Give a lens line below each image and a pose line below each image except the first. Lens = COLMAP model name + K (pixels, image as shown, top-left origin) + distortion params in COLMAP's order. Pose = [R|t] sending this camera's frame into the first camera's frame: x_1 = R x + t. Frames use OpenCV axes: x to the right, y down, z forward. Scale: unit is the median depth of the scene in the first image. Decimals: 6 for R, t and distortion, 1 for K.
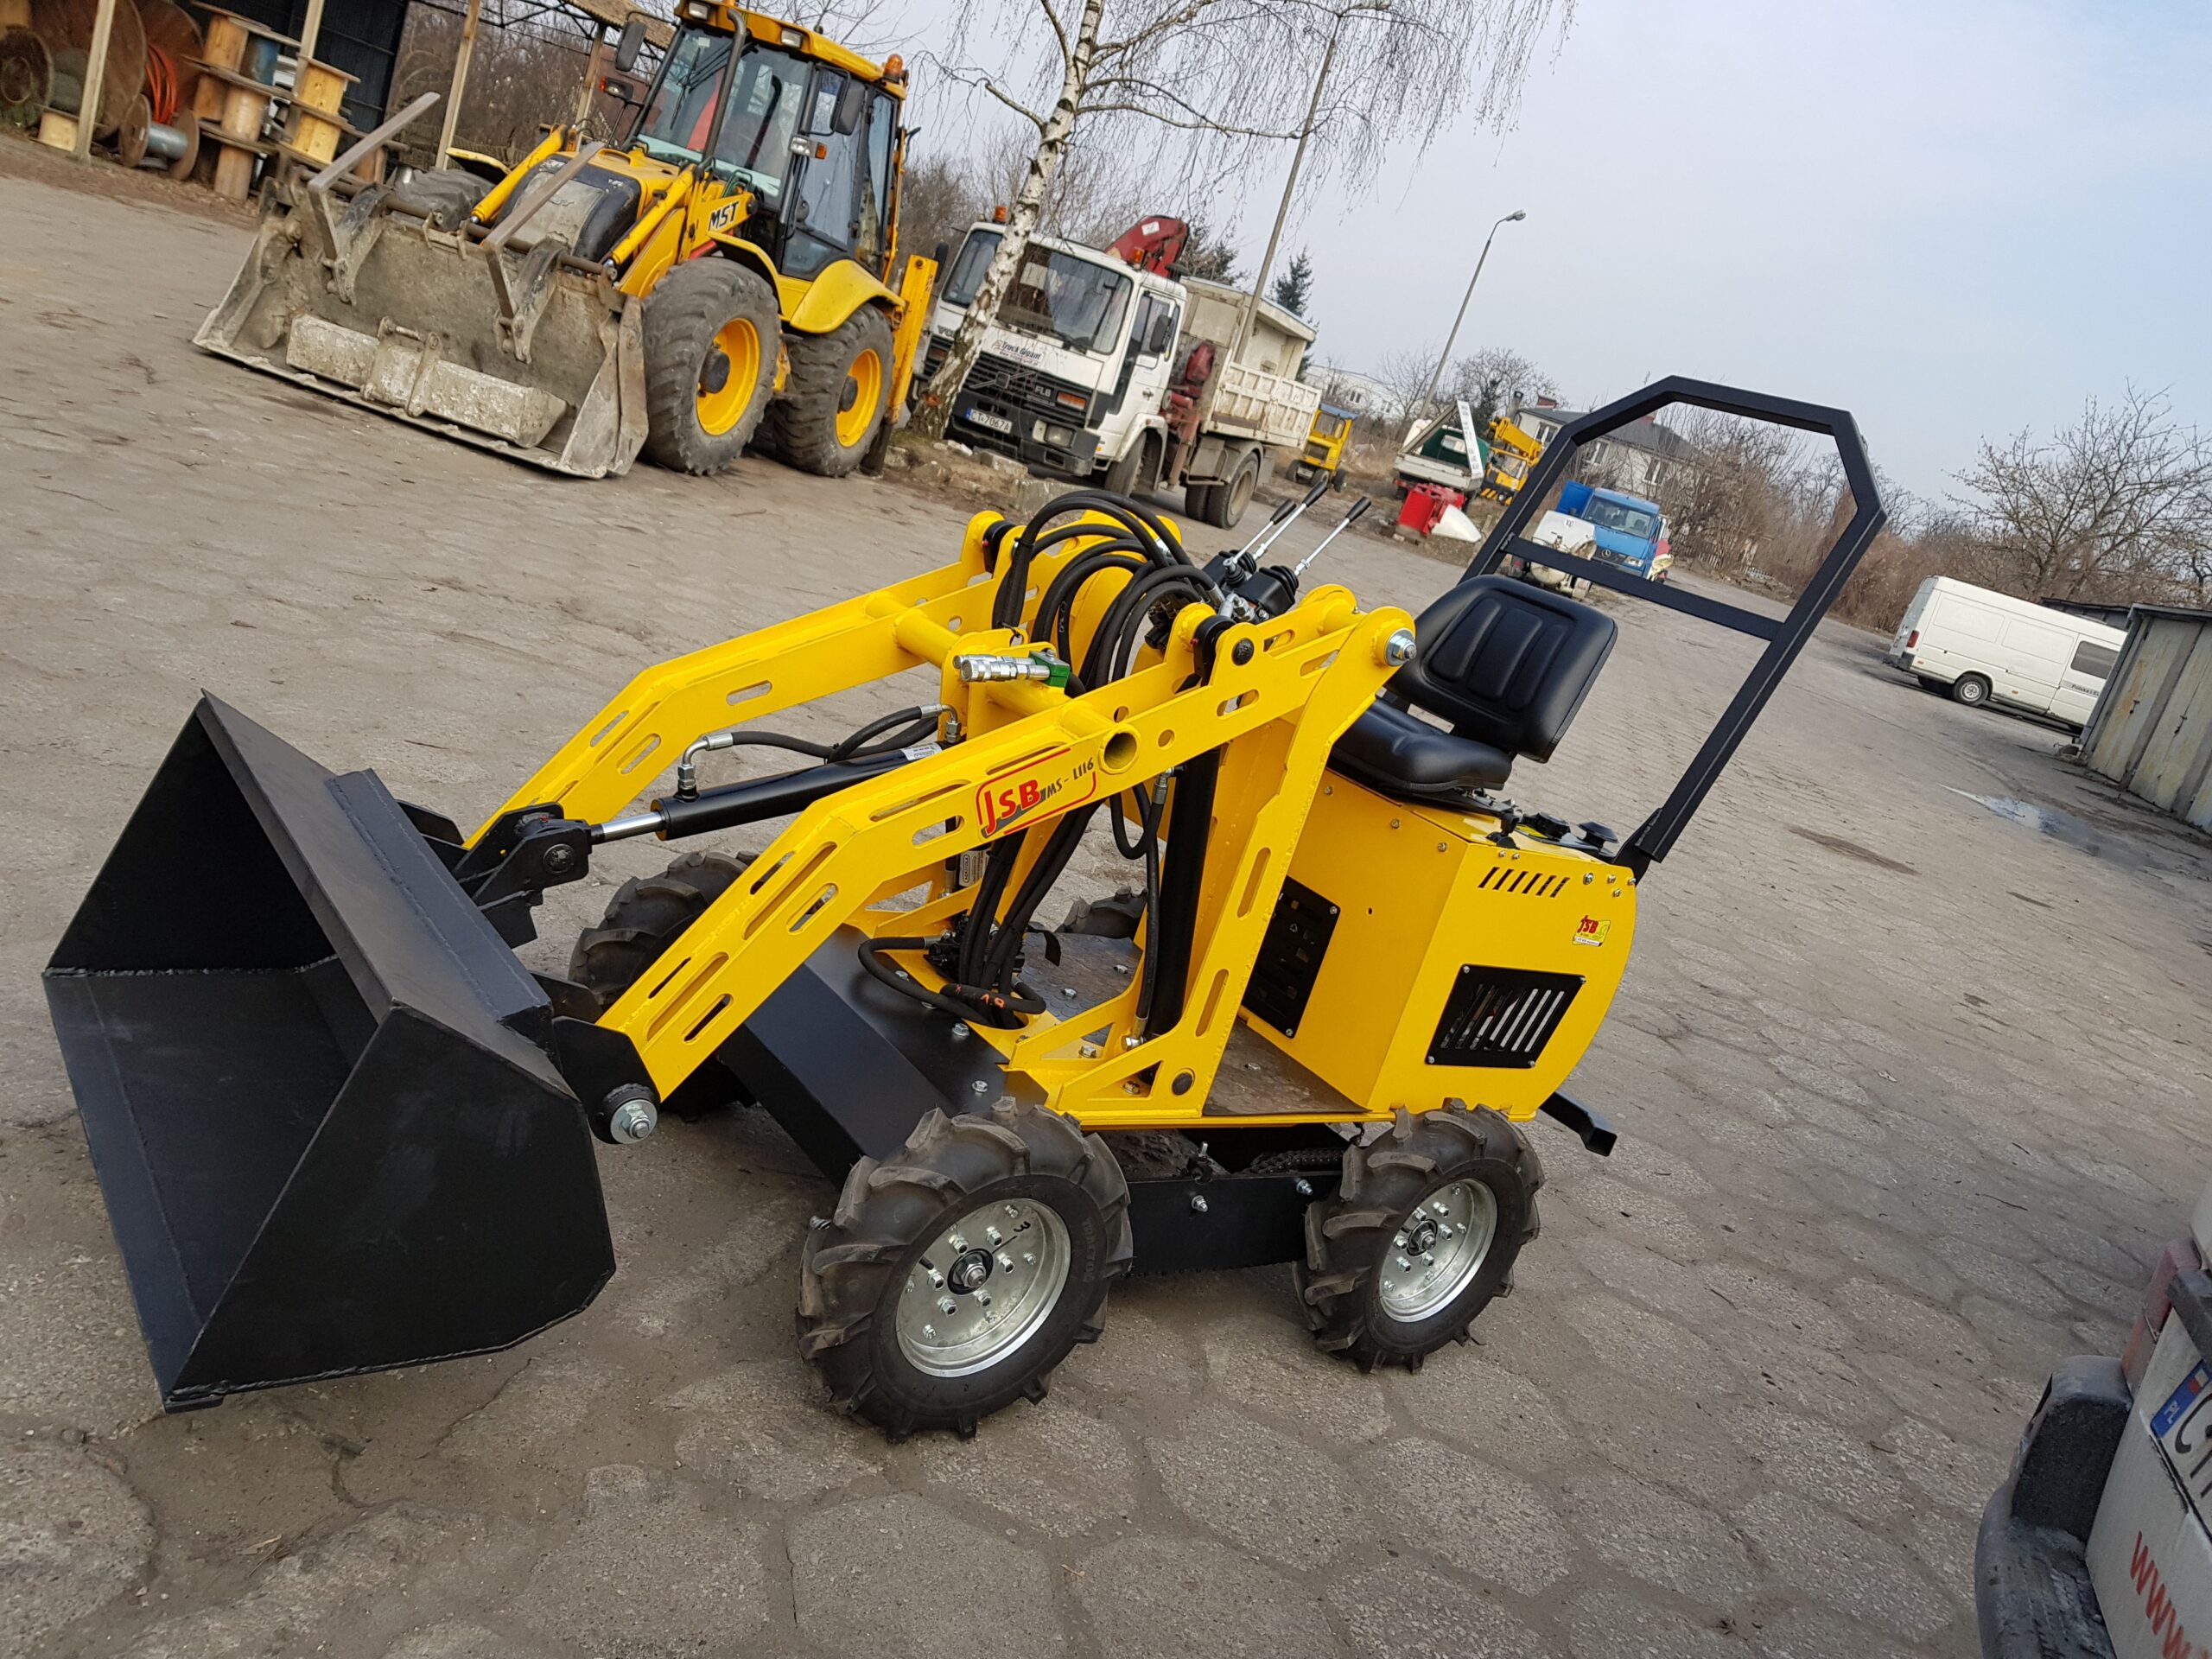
lens RADIAL K [[1707.2, 0, 1047.8], [0, 1707.2, 822.1], [0, 0, 1]] dist [0.003411, -0.012388]
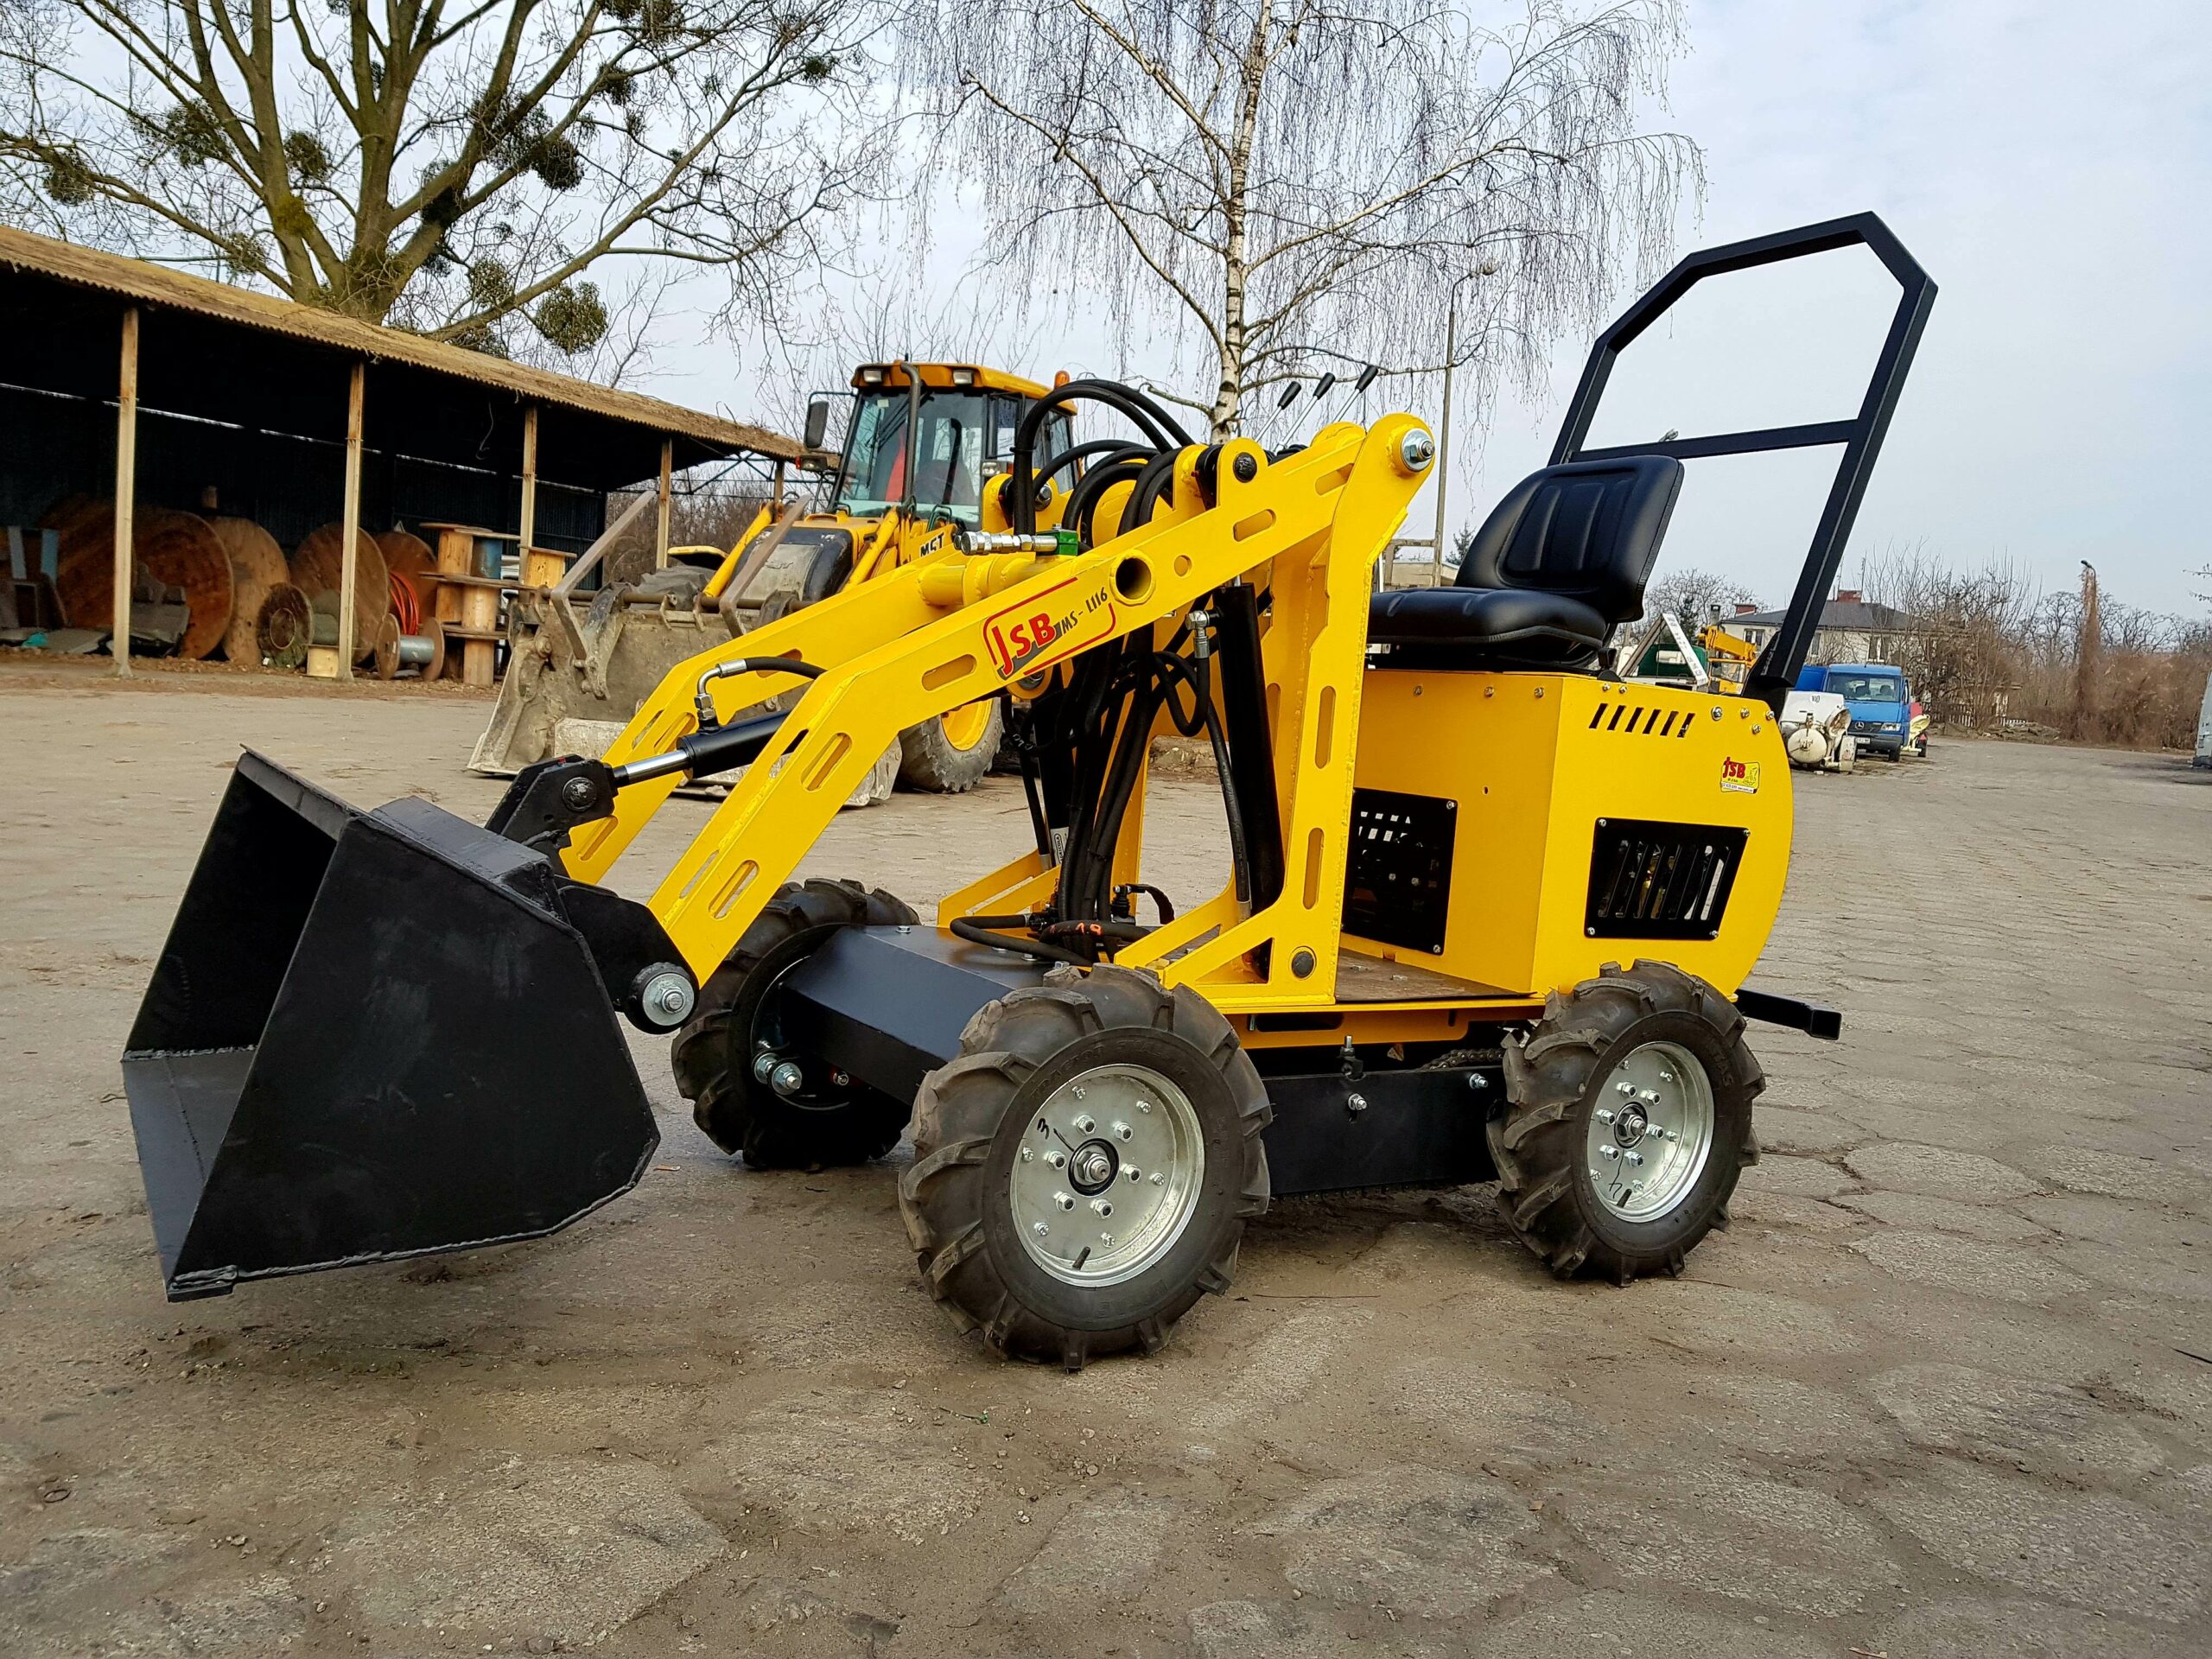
lens RADIAL K [[1704.4, 0, 1093.4], [0, 1704.4, 858.5], [0, 0, 1]] dist [0.005232, -0.018207]
pose [[0.969475, -0.223020, -0.101887, -0.027659], [0.200772, 0.960589, -0.192247, 0.034290], [0.140746, 0.165922, 0.976043, 0.036473]]
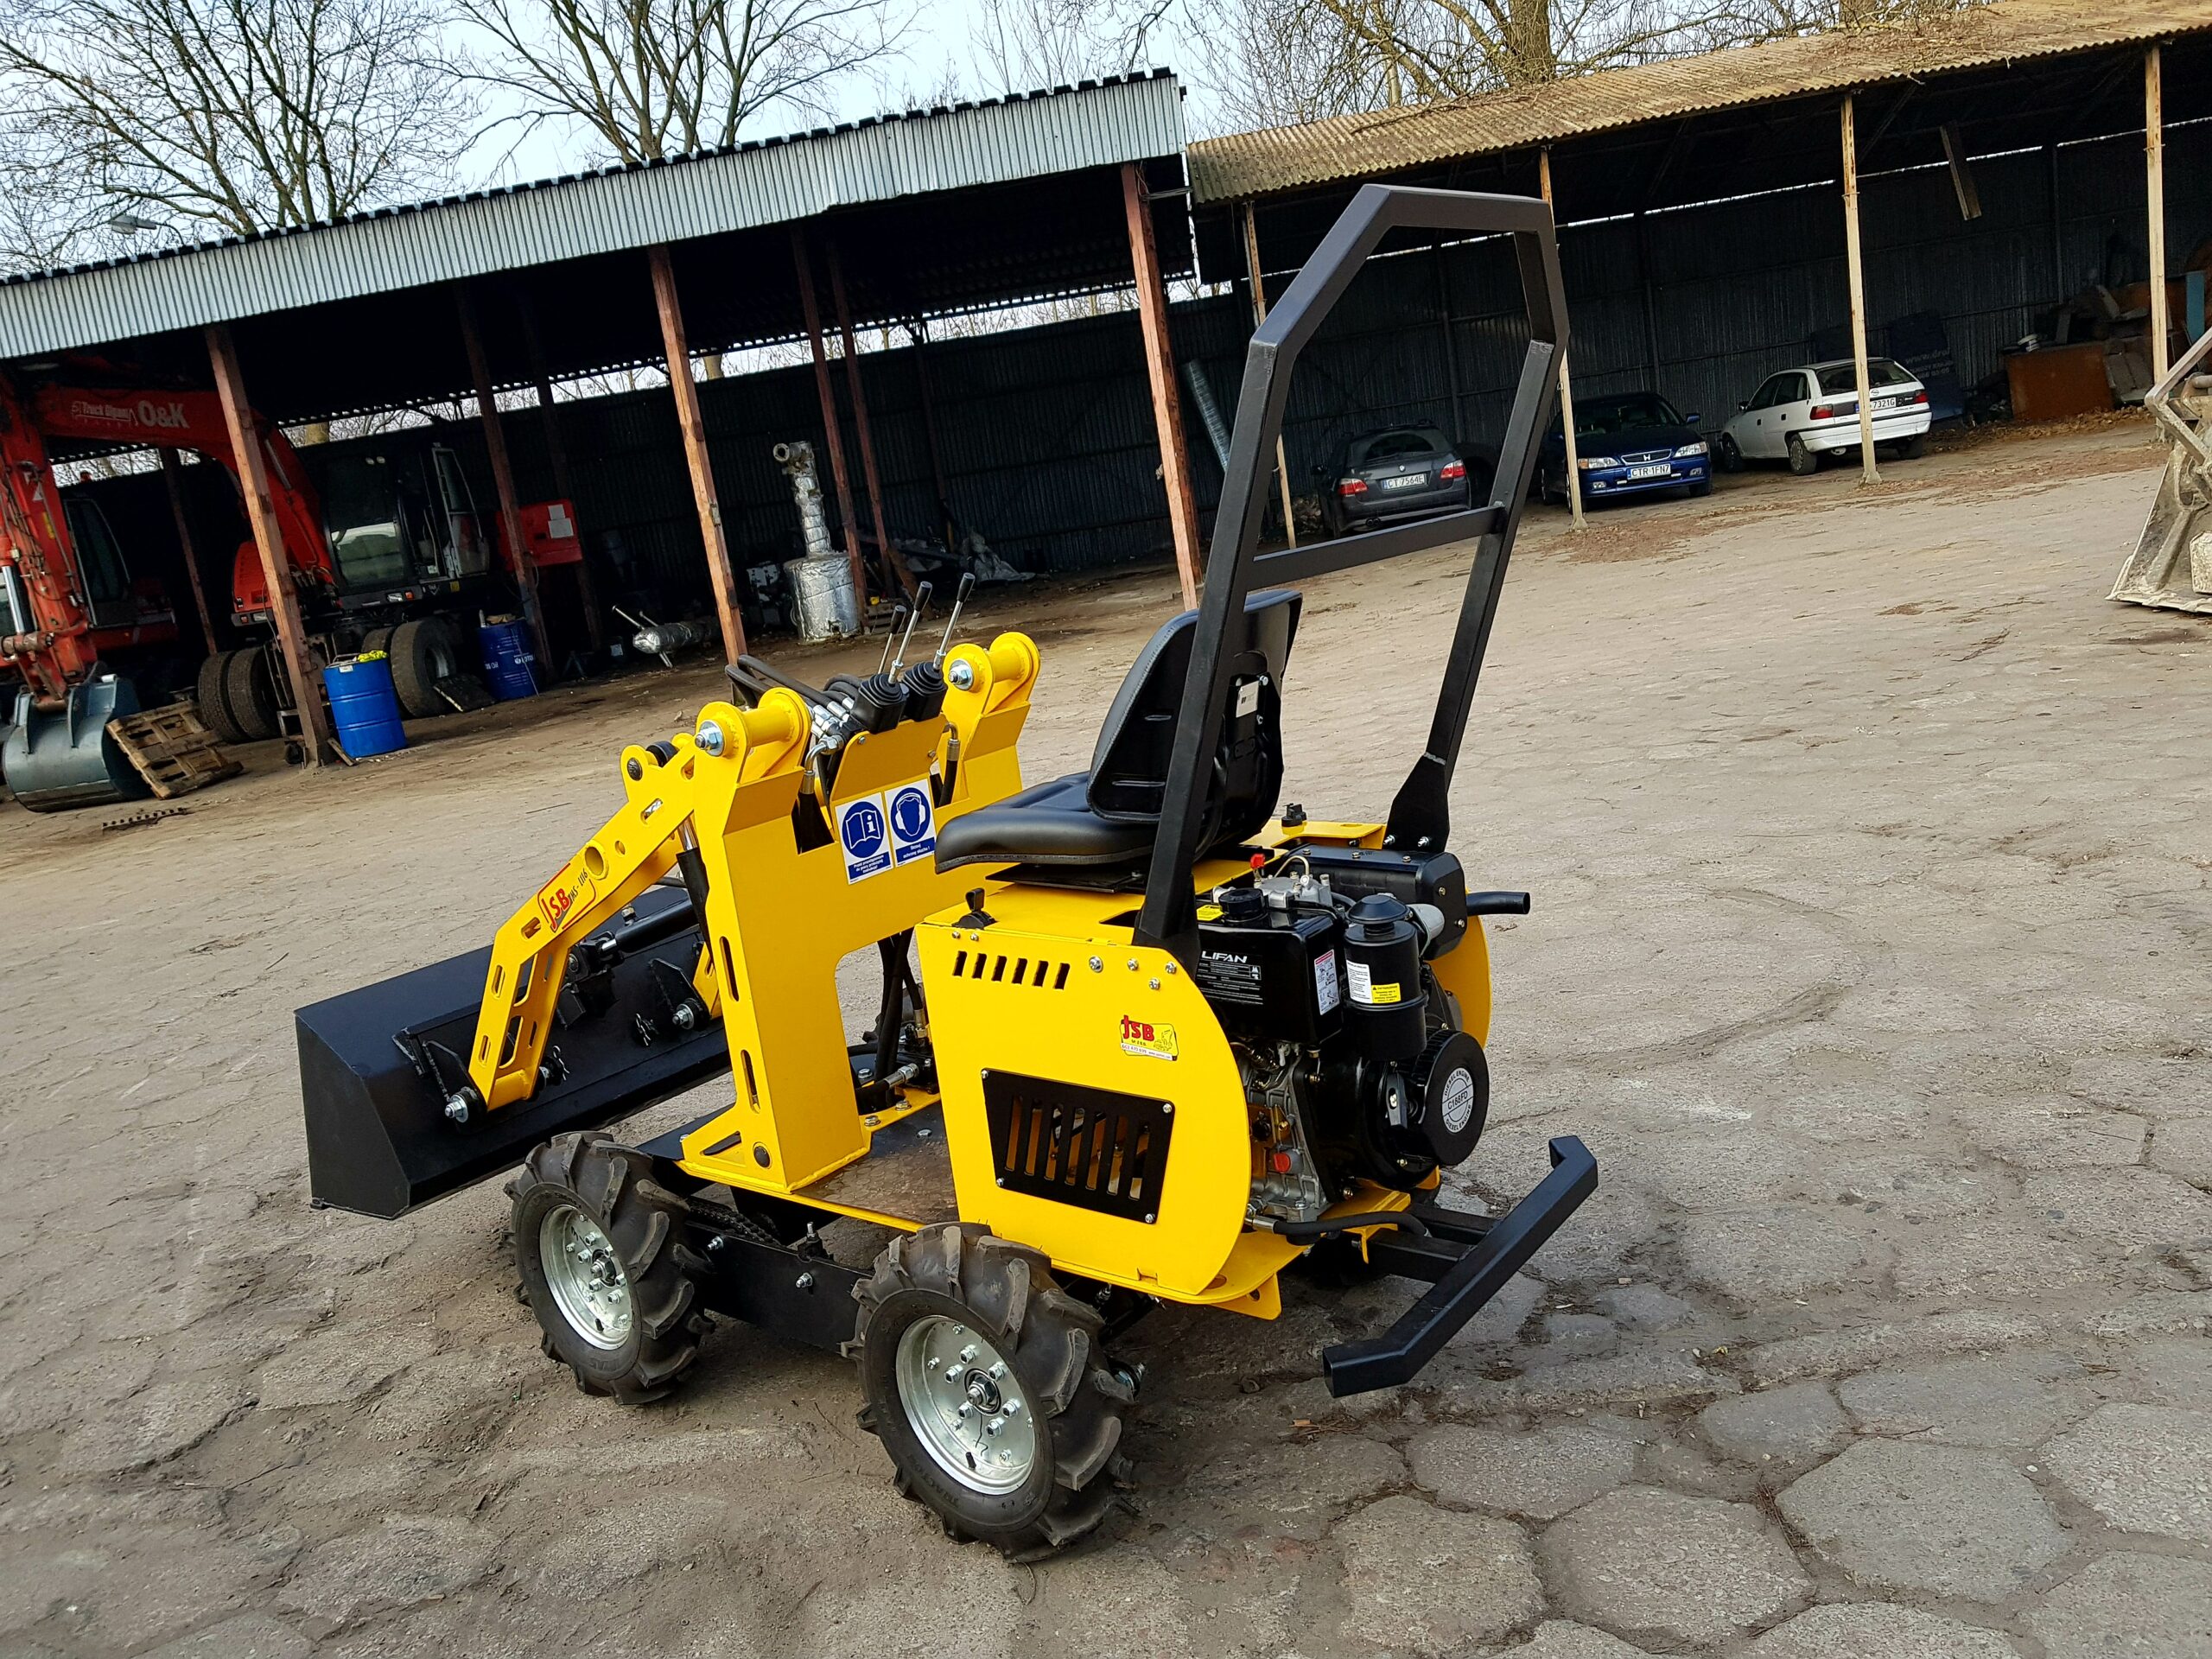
lens RADIAL K [[1704.4, 0, 1093.4], [0, 1704.4, 858.5], [0, 0, 1]] dist [0.005232, -0.018207]
pose [[0.221613, -0.134080, -0.965873, 0.215912], [-0.040315, 0.988395, -0.146456, 0.005002], [0.974301, 0.071396, 0.213636, 0.224151]]
